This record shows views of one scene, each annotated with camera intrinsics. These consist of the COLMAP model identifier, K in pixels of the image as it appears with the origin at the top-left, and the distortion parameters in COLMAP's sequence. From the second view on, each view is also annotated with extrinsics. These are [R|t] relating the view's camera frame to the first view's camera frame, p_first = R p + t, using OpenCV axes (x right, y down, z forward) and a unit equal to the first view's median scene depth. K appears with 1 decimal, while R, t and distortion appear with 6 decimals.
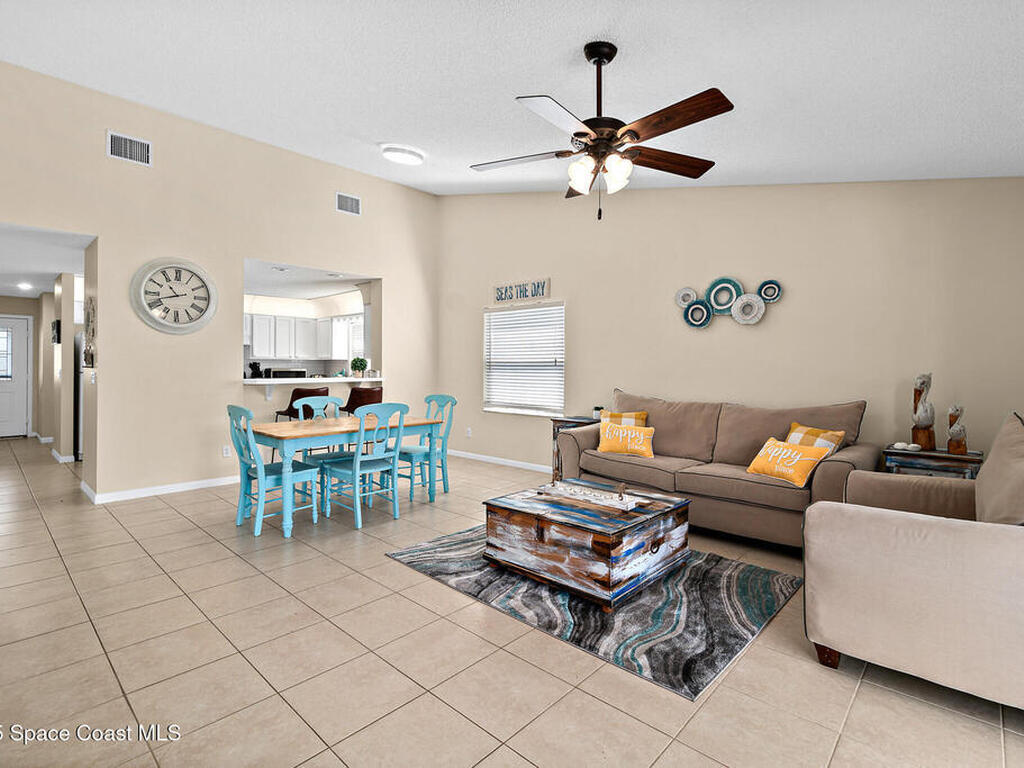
lens RADIAL K [[501.2, 0, 510.0], [0, 501.2, 367.1], [0, 0, 1]] dist [-0.002748, -0.000129]
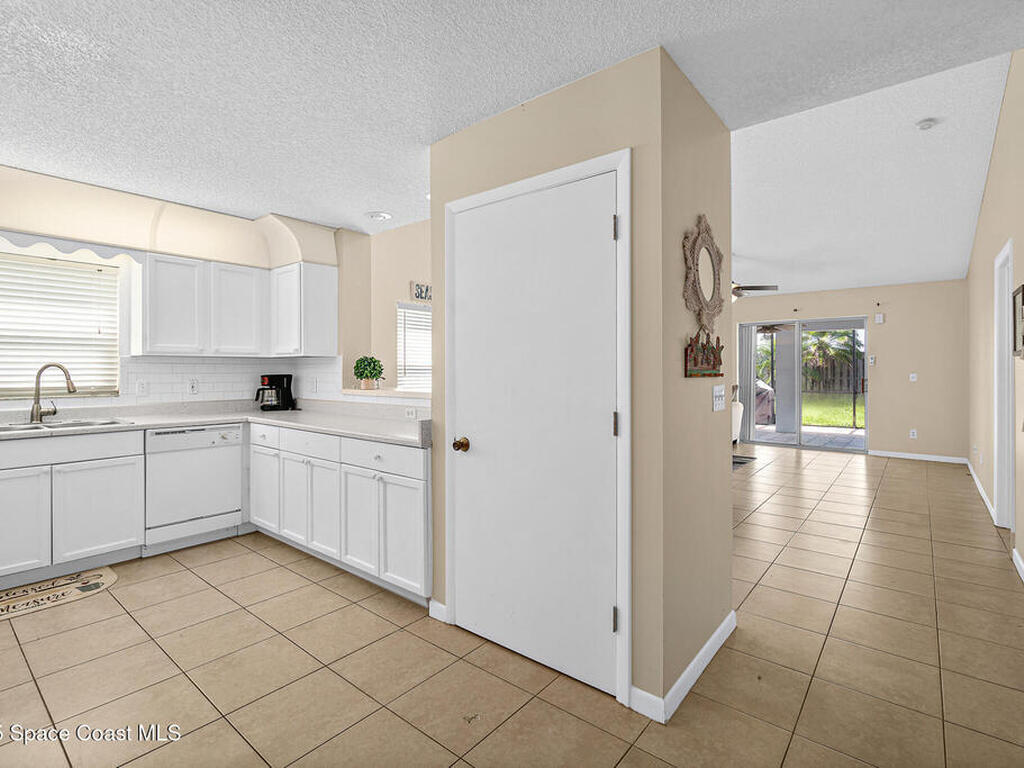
lens RADIAL K [[498.0, 0, 511.0], [0, 498.0, 368.5], [0, 0, 1]] dist [-0.001667, -0.000608]
pose [[-0.062453, -0.000095, 0.998048, -1.205061], [0.003172, 0.999995, 0.000293, -0.005734], [-0.998043, 0.003184, -0.062452, 1.138818]]
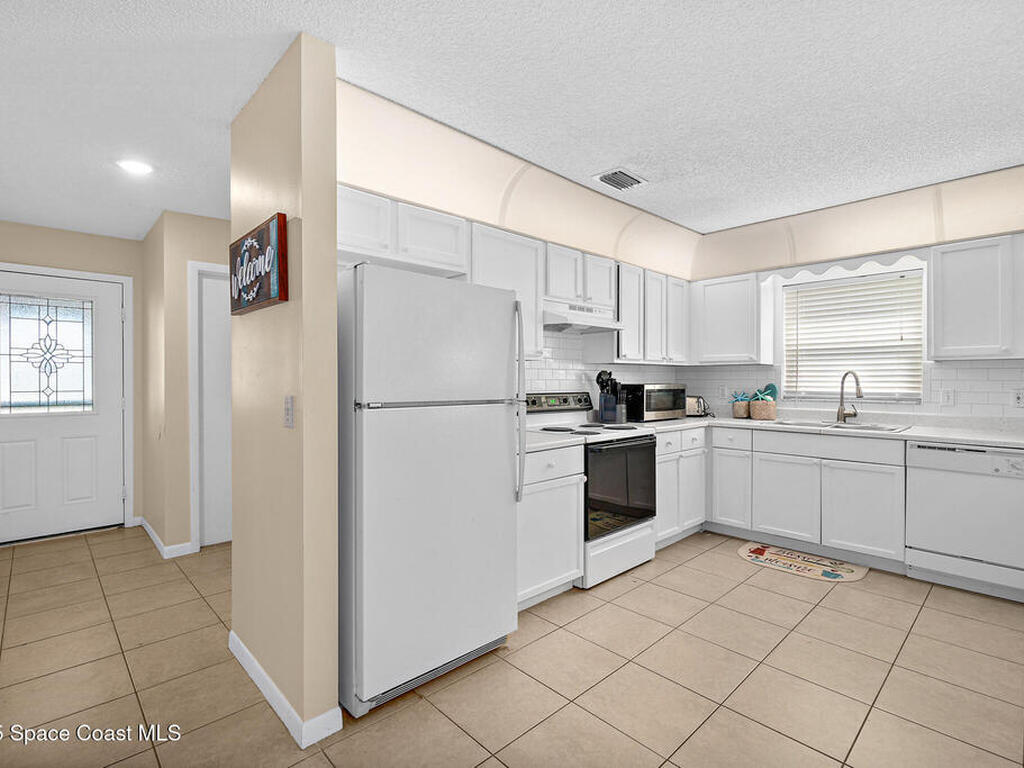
lens RADIAL K [[501.8, 0, 512.0], [0, 501.8, 384.0], [0, 0, 1]] dist [-0.008002, 0.000280]
pose [[0.997984, -0.003674, -0.063359, -0.967225], [0.004186, 0.999960, 0.007943, -0.002920], [0.063327, -0.008192, 0.997959, 0.936745]]
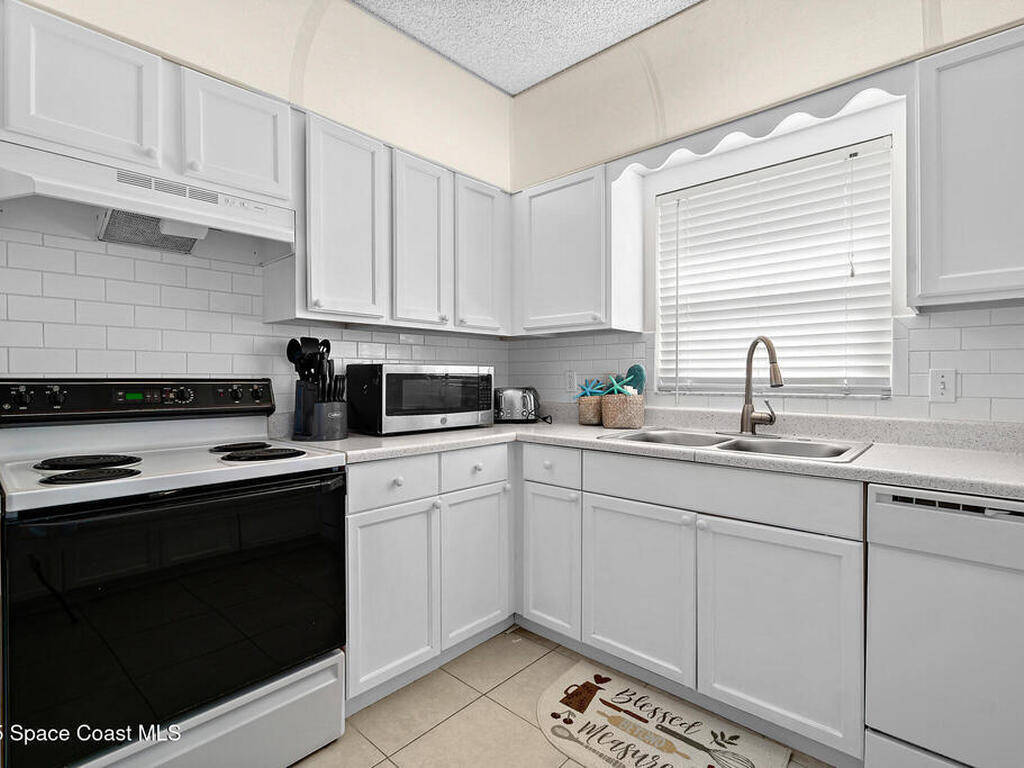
lens RADIAL K [[506.6, 0, 511.3], [0, 506.6, 381.3], [0, 0, 1]] dist [-0.007425, -0.000045]
pose [[0.999917, -0.004348, 0.012147, -0.717571], [0.004250, 0.999958, 0.008095, 0.015822], [-0.012181, -0.008043, 0.999893, 1.310094]]
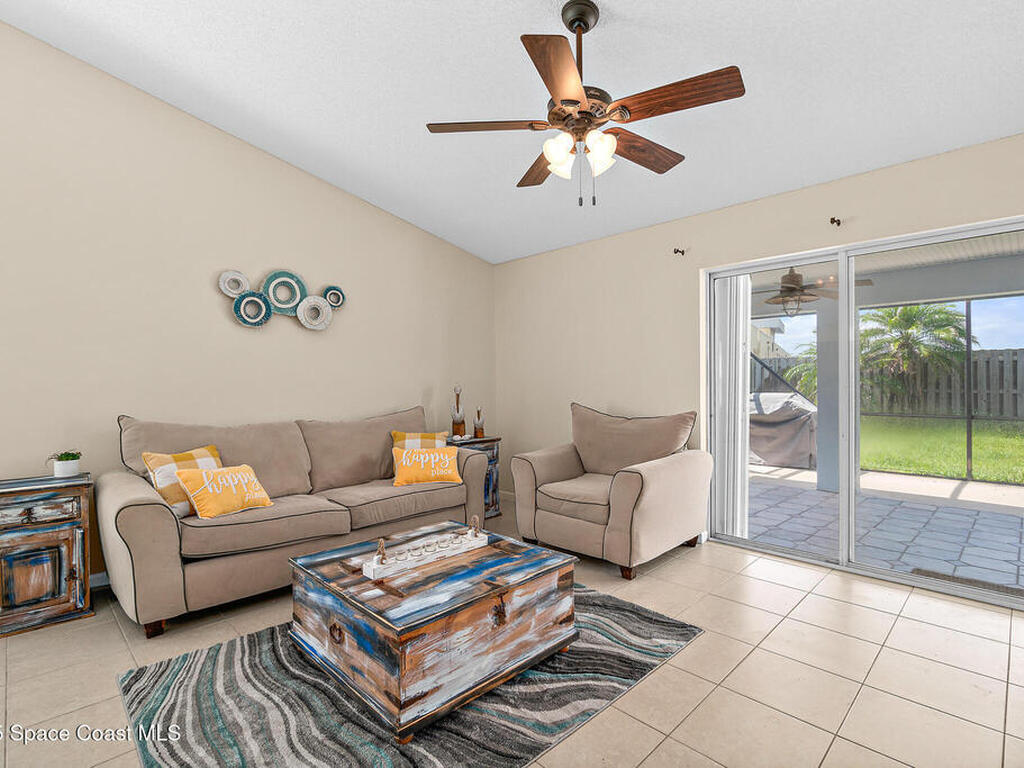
lens RADIAL K [[506.6, 0, 511.3], [0, 506.6, 381.3], [0, 0, 1]] dist [-0.007425, -0.000045]
pose [[0.044220, -0.002255, 0.999019, -0.354566], [0.008105, 0.999965, 0.001898, 0.006104], [-0.998989, 0.008013, 0.044237, 0.533116]]
